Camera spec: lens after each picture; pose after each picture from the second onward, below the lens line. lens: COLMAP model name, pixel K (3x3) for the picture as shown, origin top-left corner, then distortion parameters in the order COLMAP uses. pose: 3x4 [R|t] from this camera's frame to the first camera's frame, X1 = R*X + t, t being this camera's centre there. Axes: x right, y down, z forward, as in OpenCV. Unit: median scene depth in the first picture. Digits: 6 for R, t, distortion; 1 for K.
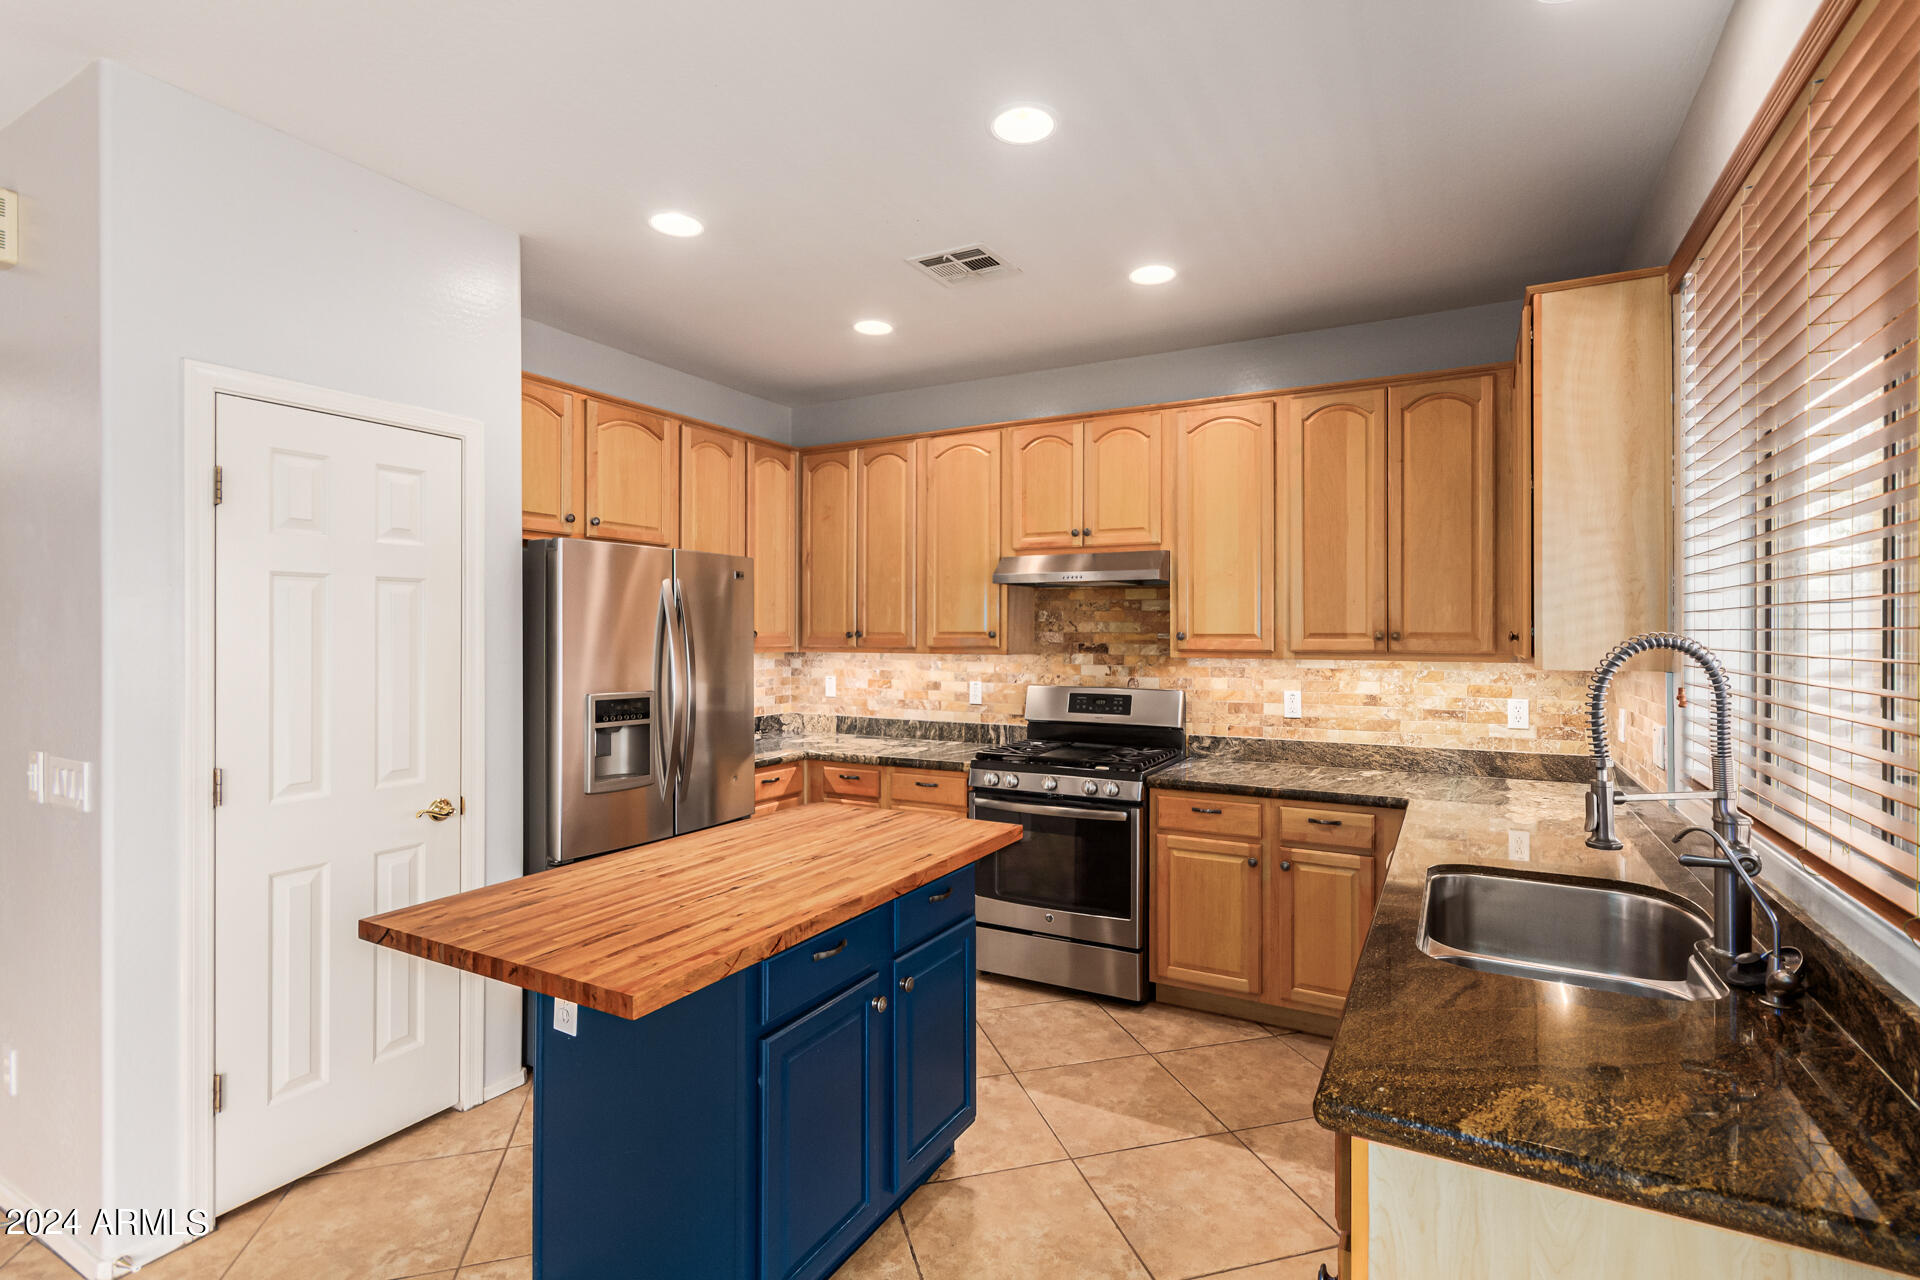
lens RADIAL K [[896.1, 0, 967.0], [0, 896.1, 631.8], [0, 0, 1]] dist [-0.001134, 0.000482]
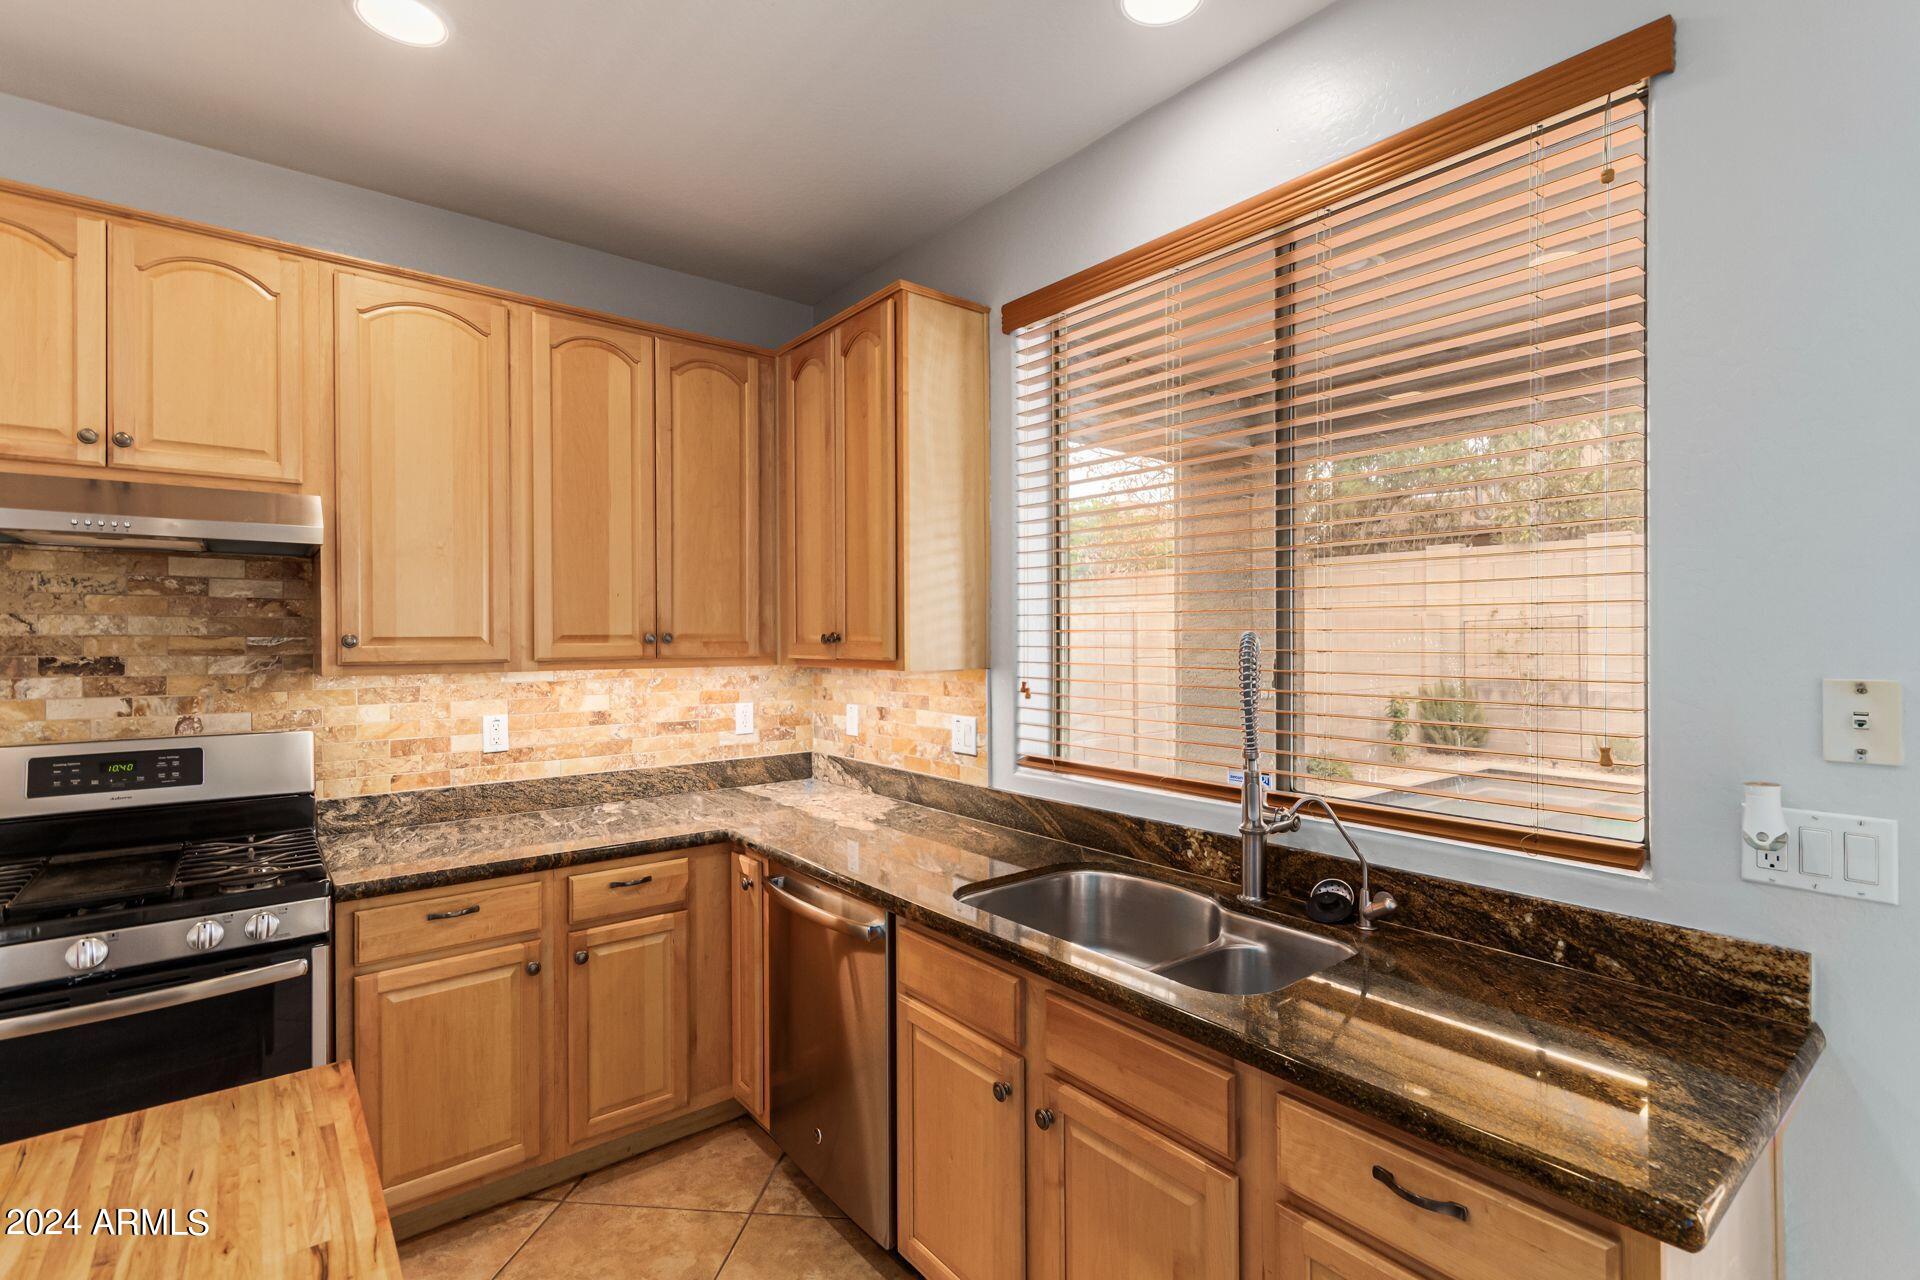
lens RADIAL K [[892.4, 0, 982.8], [0, 892.4, 636.7], [0, 0, 1]] dist [0.001736, 0.000306]
pose [[0.373602, -0.004471, 0.927578, -0.160899], [0.002153, 0.999990, 0.003953, 0.000503], [-0.927587, 0.000520, 0.373608, 0.363492]]
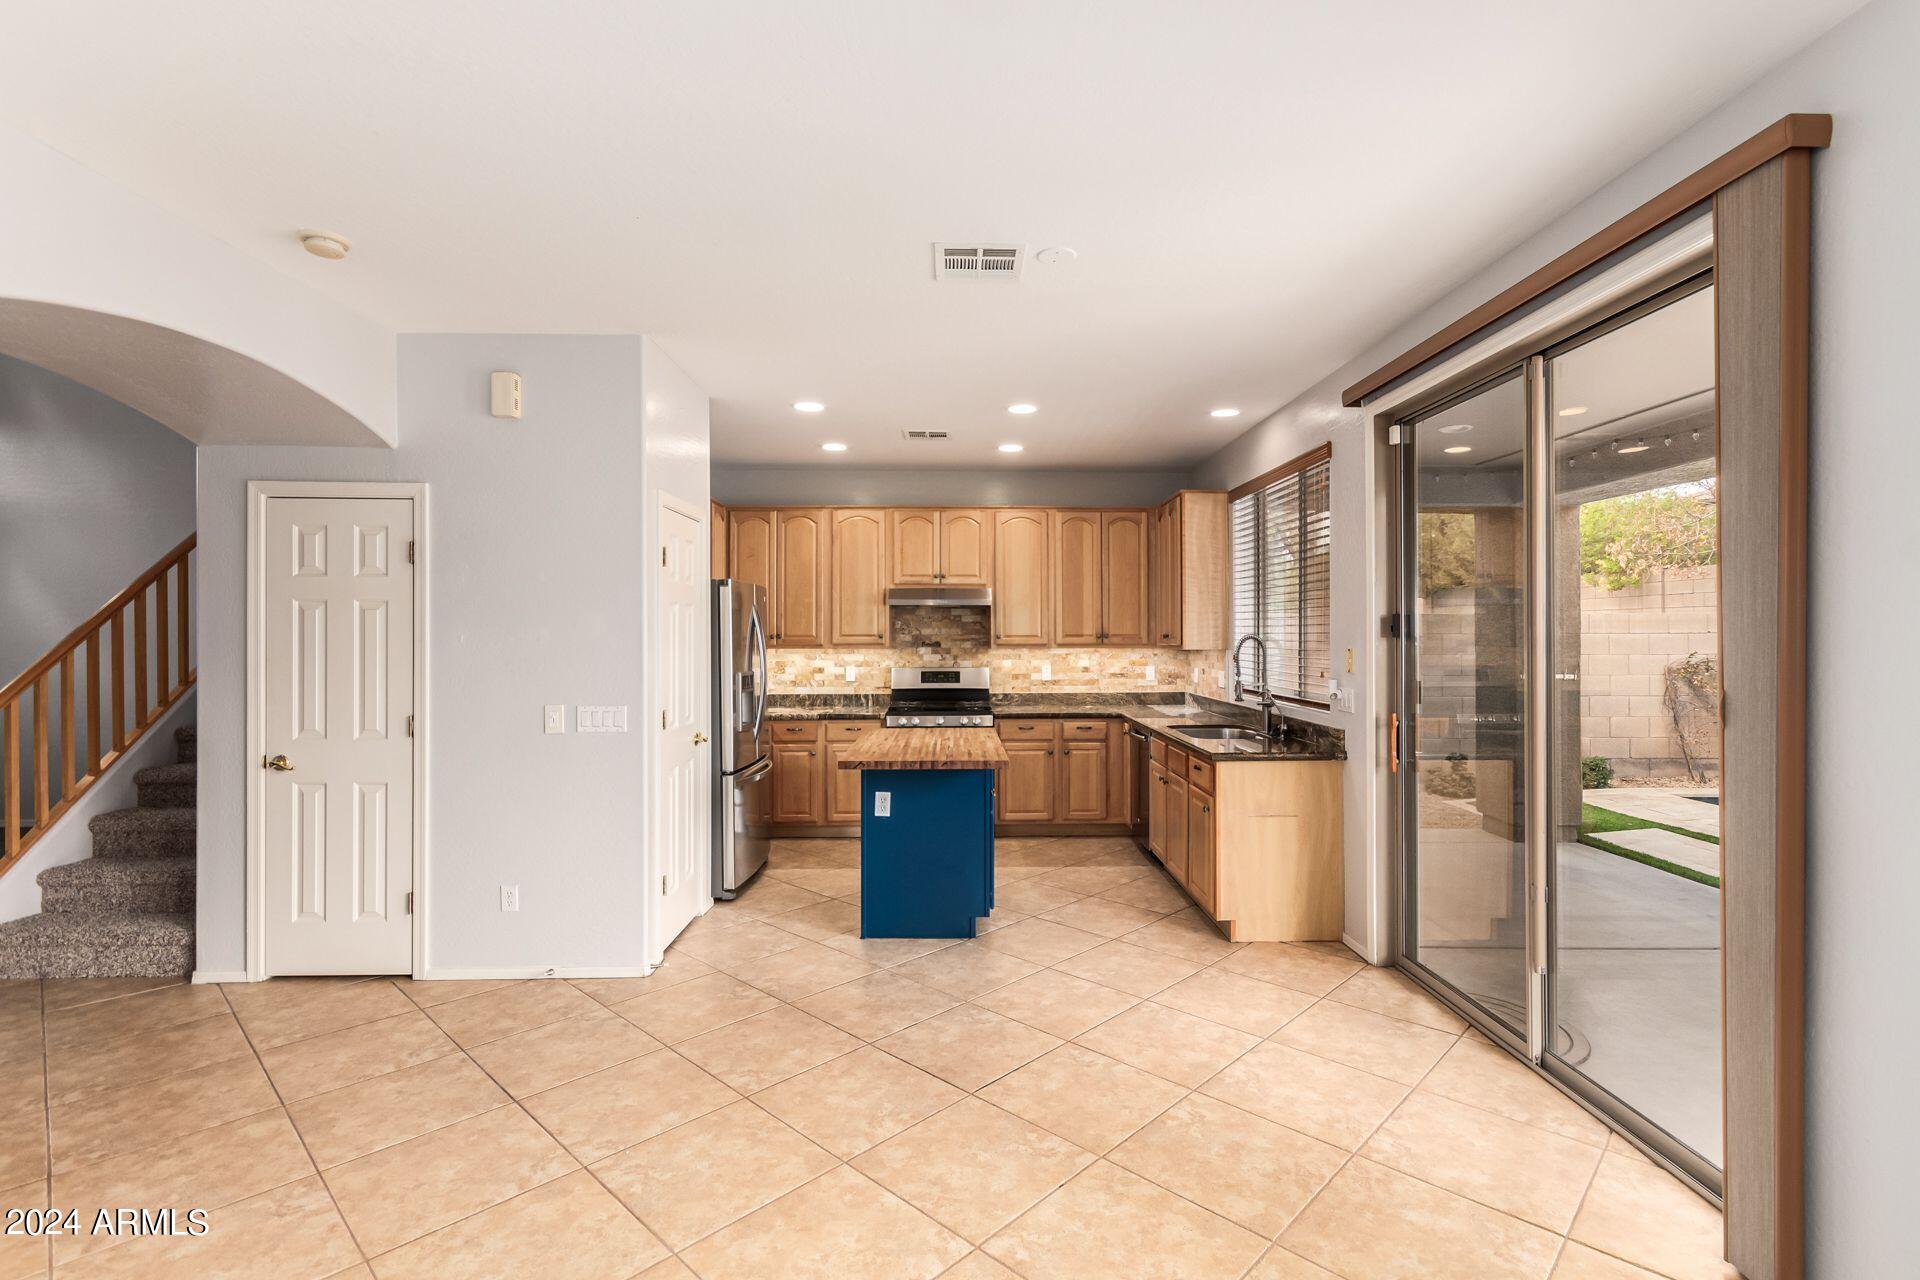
lens RADIAL K [[892.4, 0, 960.9], [0, 892.4, 637.8], [0, 0, 1]] dist [0.001736, 0.000306]
pose [[0.872818, -0.005082, 0.488020, -0.688311], [0.002798, 0.999981, 0.005411, -0.002609], [-0.488038, -0.003357, 0.872816, -0.518980]]
